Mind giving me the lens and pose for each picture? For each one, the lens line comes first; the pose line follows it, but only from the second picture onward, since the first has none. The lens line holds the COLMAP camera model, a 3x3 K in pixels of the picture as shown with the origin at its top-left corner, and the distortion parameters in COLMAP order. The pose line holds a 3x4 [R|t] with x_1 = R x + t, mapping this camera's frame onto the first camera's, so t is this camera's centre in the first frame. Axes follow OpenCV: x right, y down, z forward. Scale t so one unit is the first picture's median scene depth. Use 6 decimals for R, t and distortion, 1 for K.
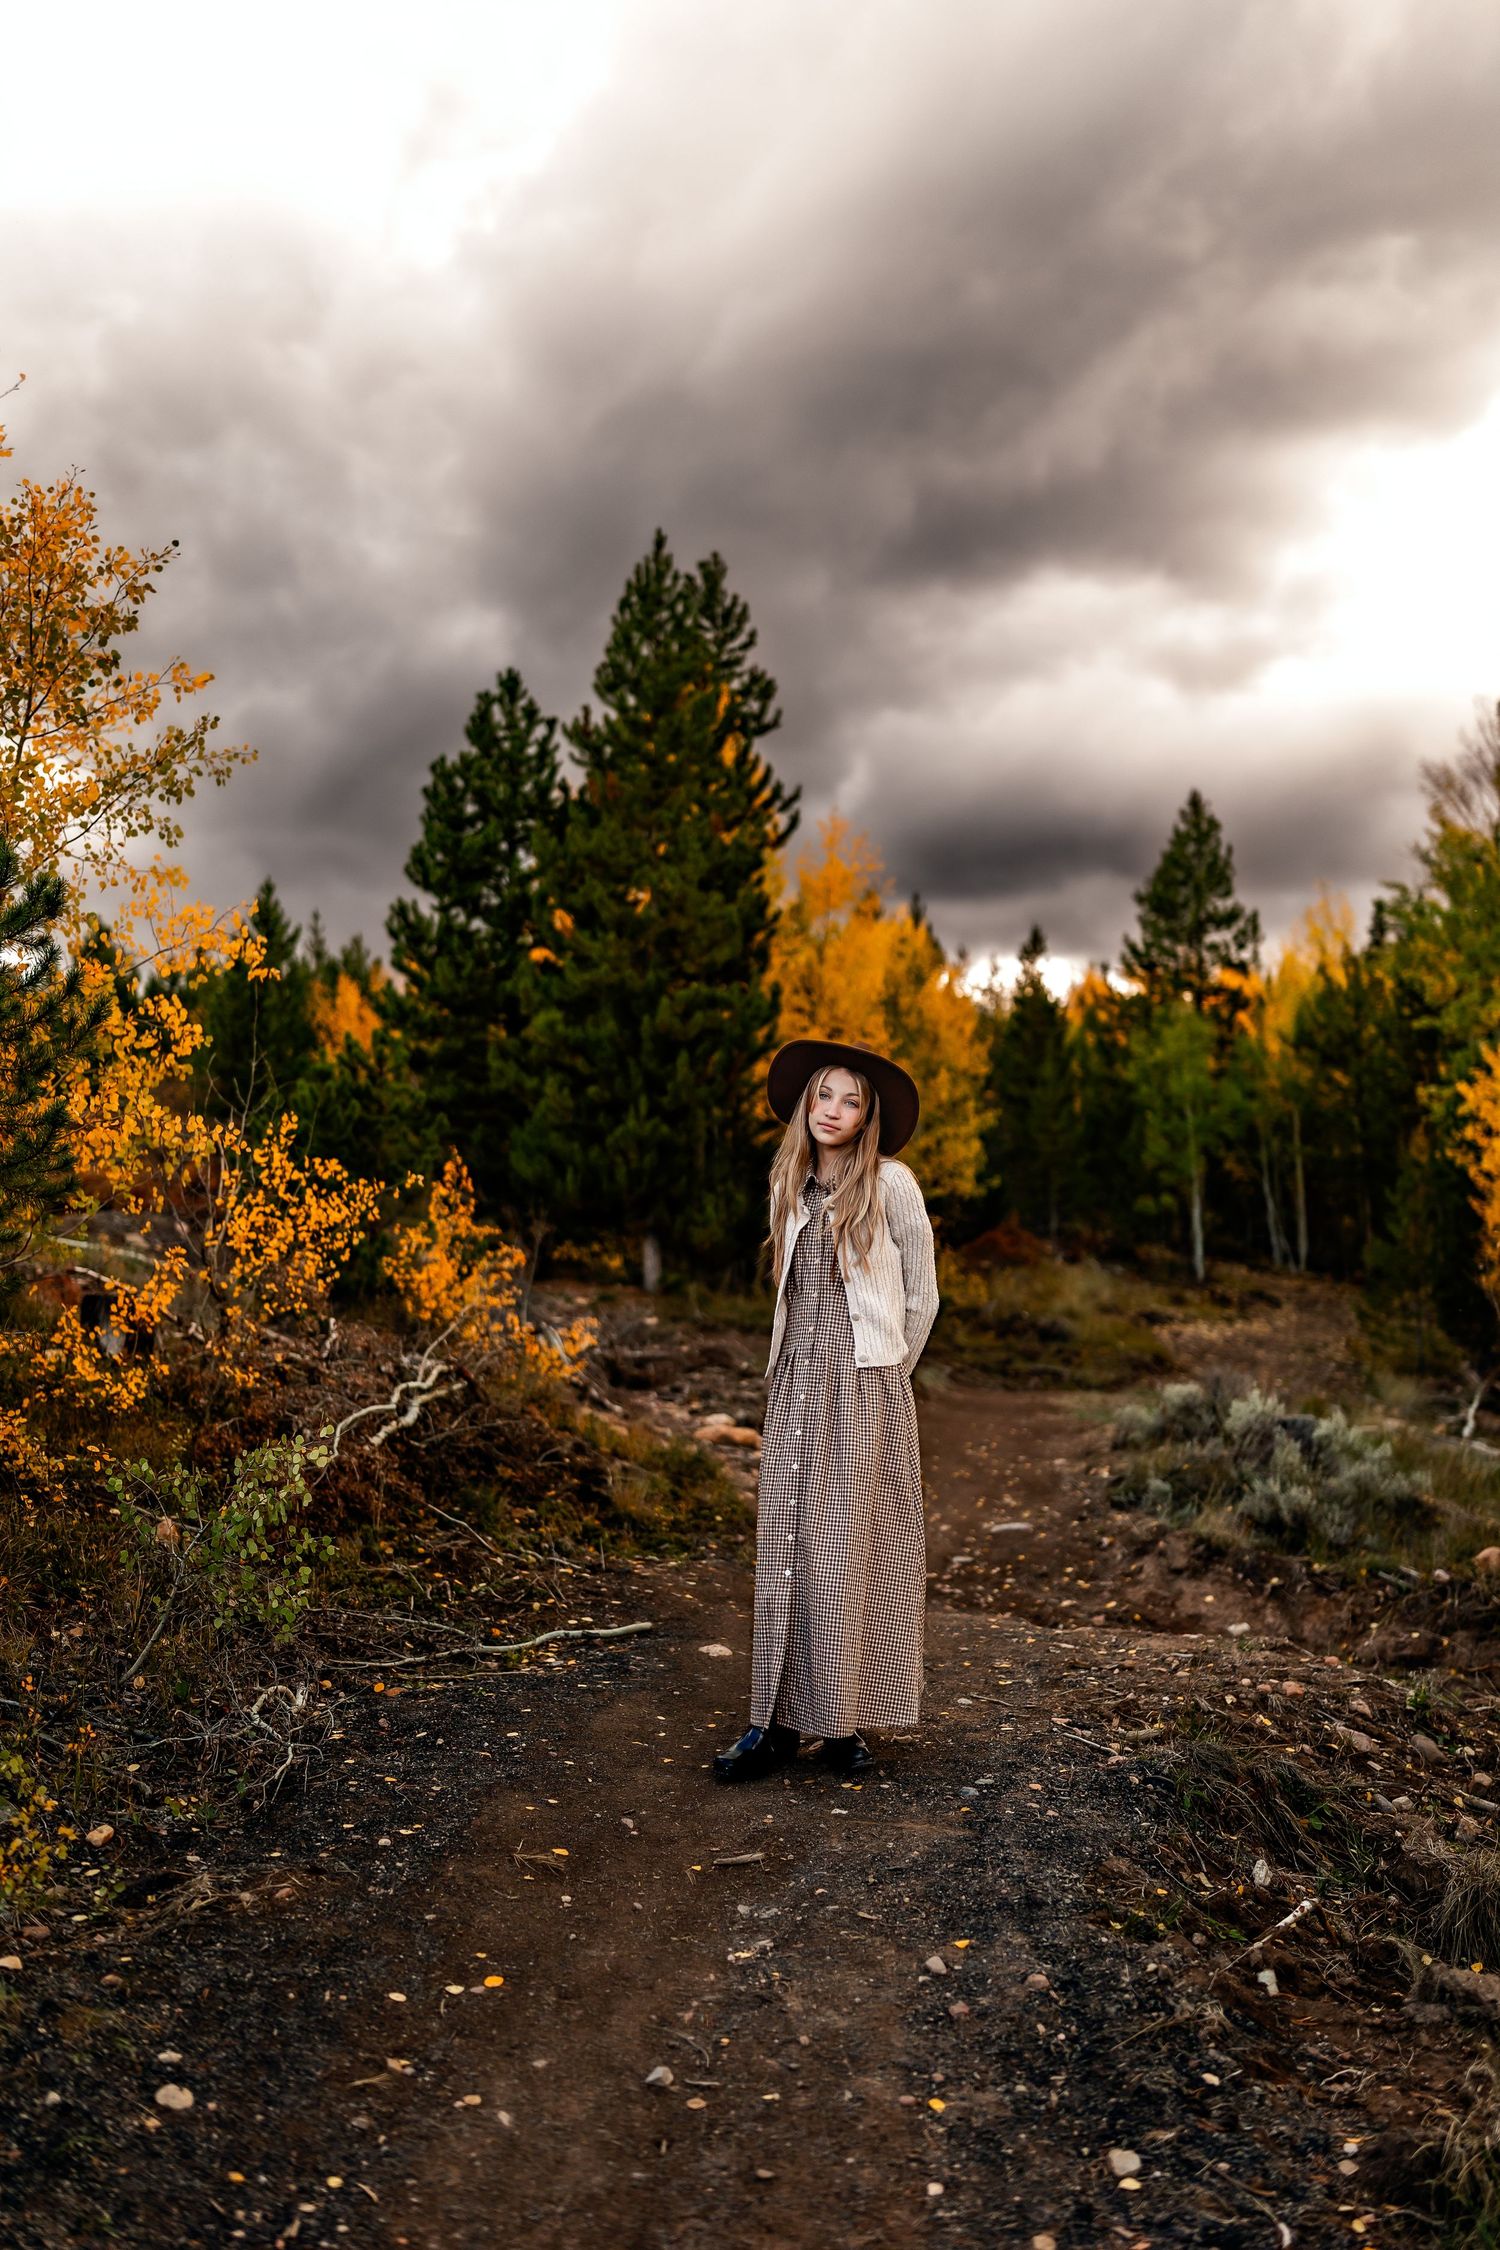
lens RADIAL K [[2237.8, 0, 747.8], [0, 2237.8, 1132.6], [0, 0, 1]] dist [-0.006654, 0.013974]
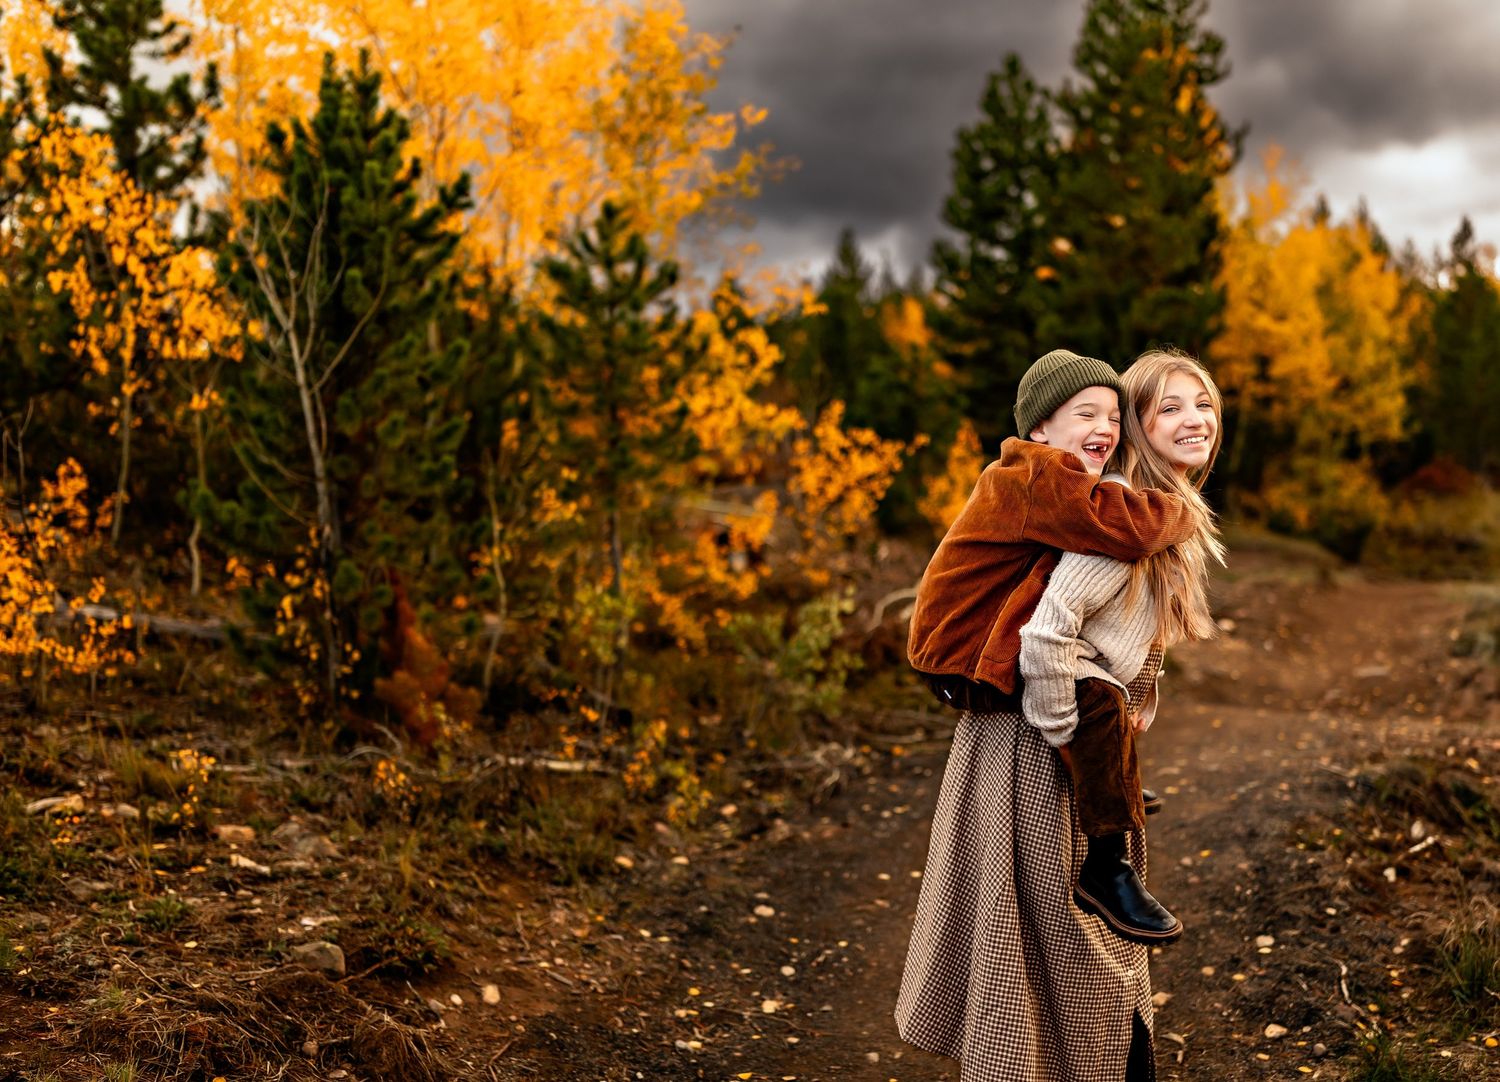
lens RADIAL K [[1804.3, 0, 899.5], [0, 1804.3, 599.4], [0, 0, 1]] dist [-0.002977, 0.009727]
pose [[0.979273, -0.037385, -0.199064, 0.047287], [0.057737, 0.993566, 0.097436, 0.005166], [0.194140, -0.106910, 0.975131, -0.124014]]
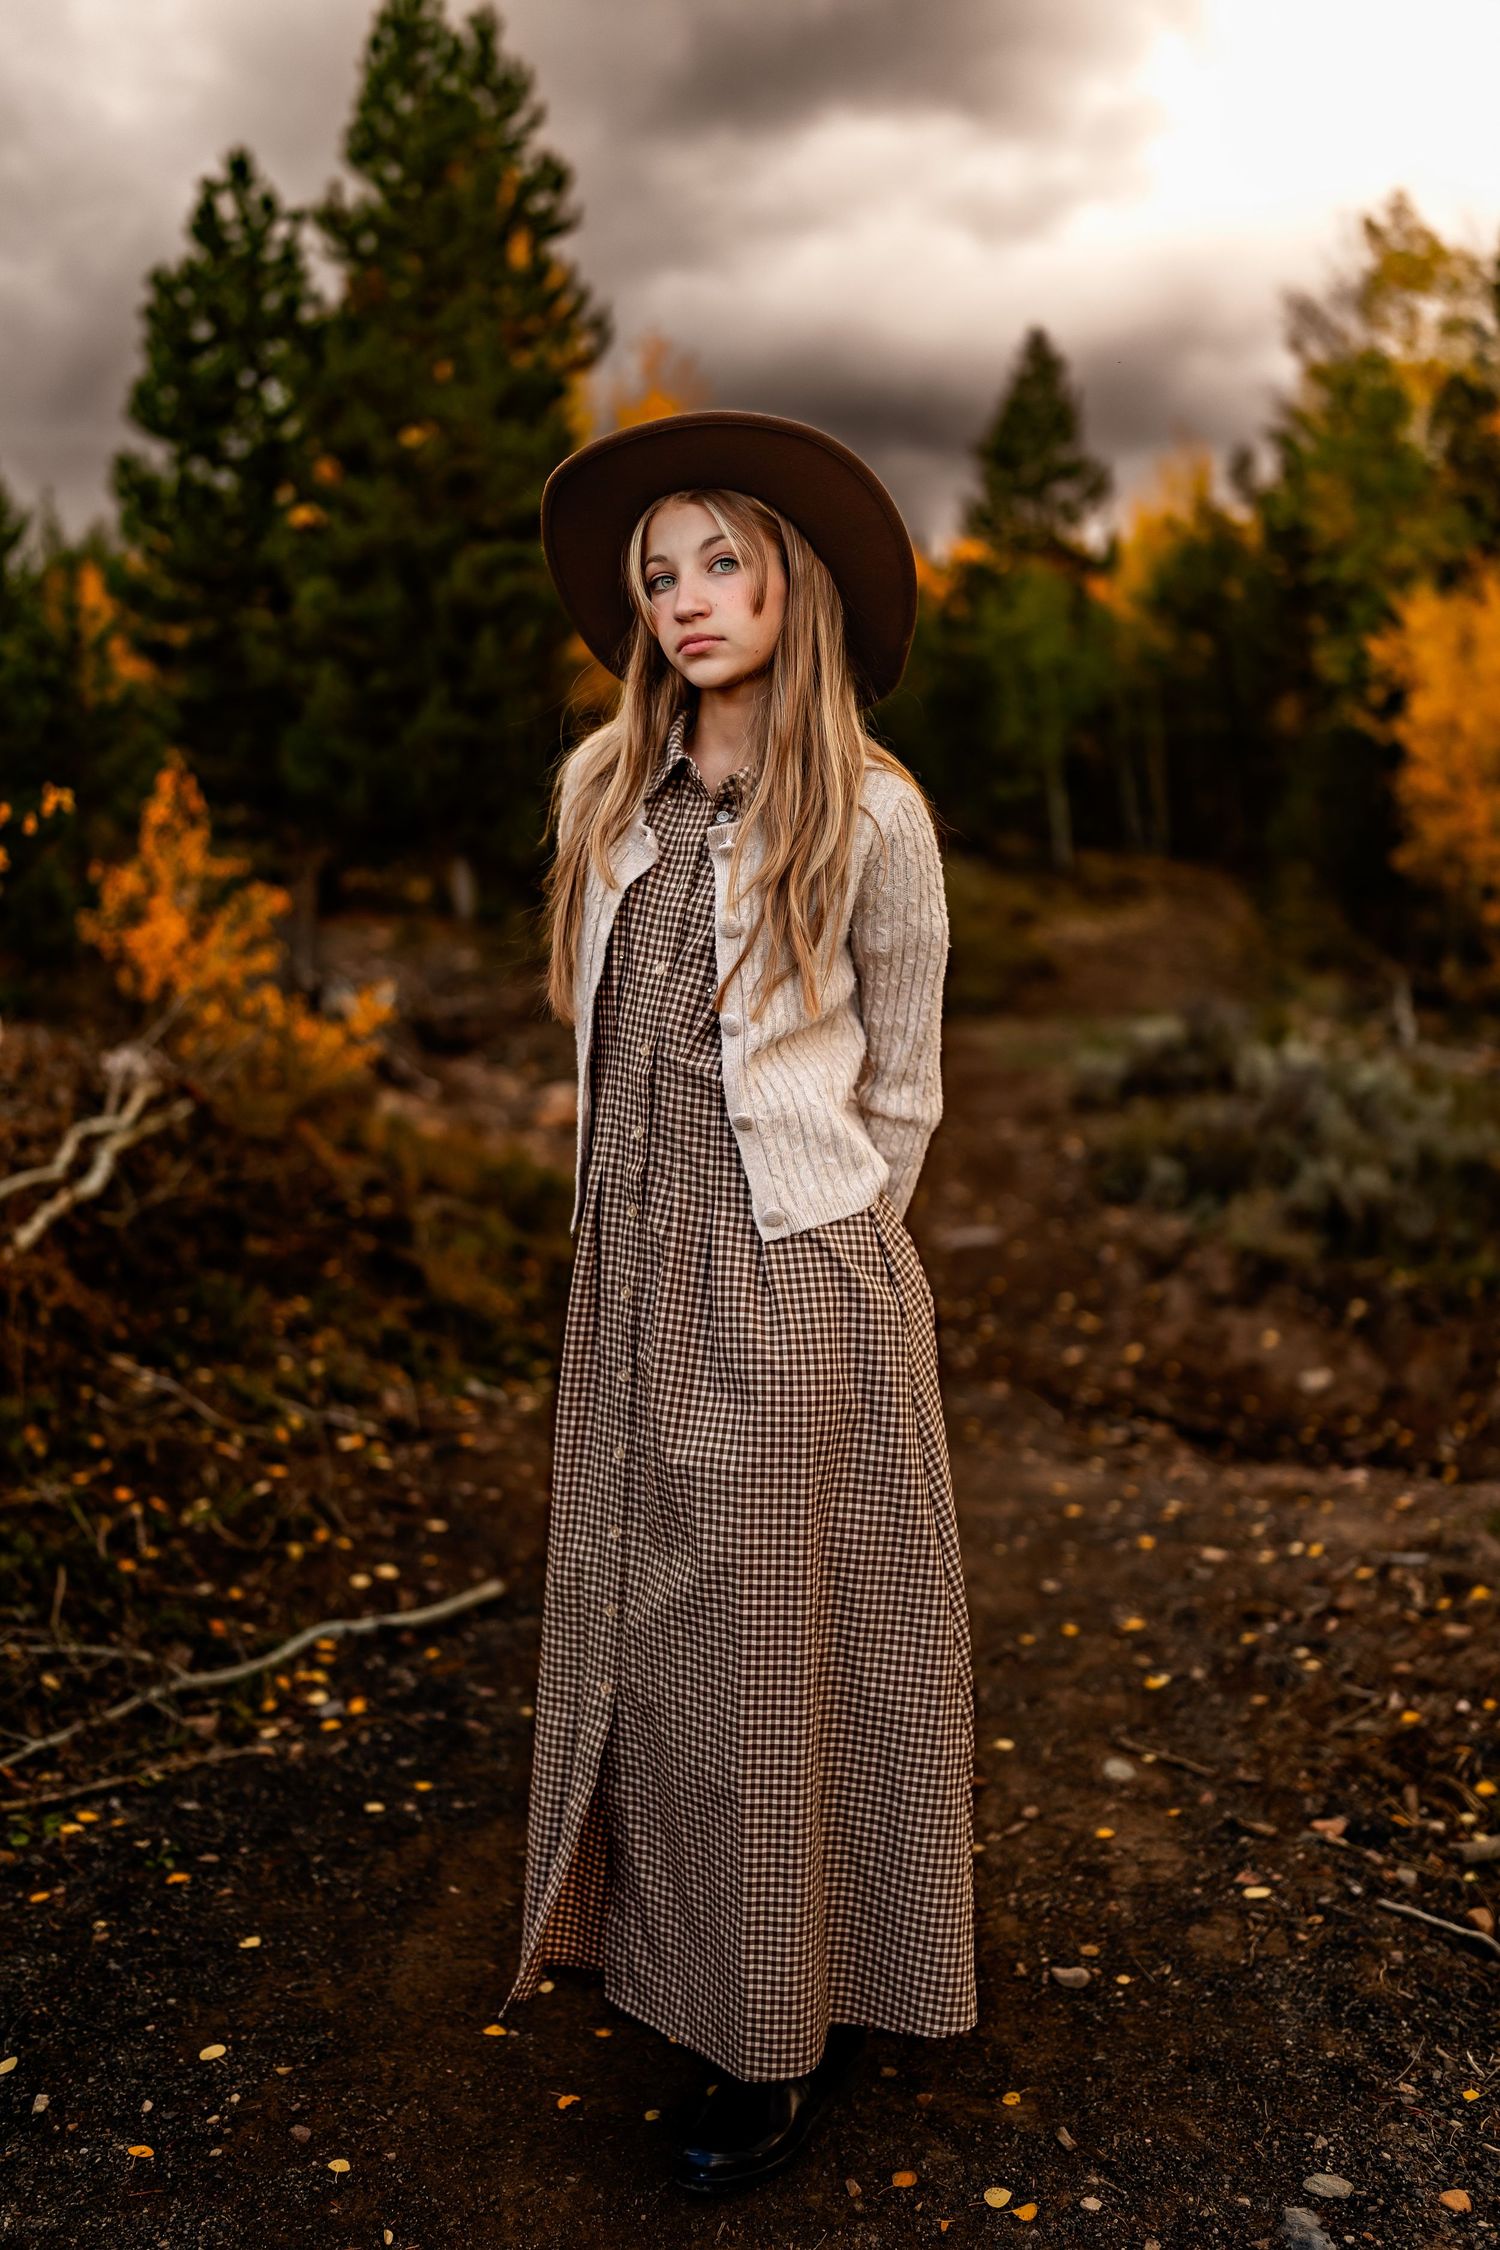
lens RADIAL K [[2247.6, 0, 746.4], [0, 2247.6, 1119.5], [0, 0, 1]] dist [-0.001198, 0.013635]
pose [[0.995621, -0.055131, 0.075492, -0.009657], [0.041441, 0.984190, 0.172201, 0.005697], [-0.083792, -0.168319, 0.982165, 0.245746]]
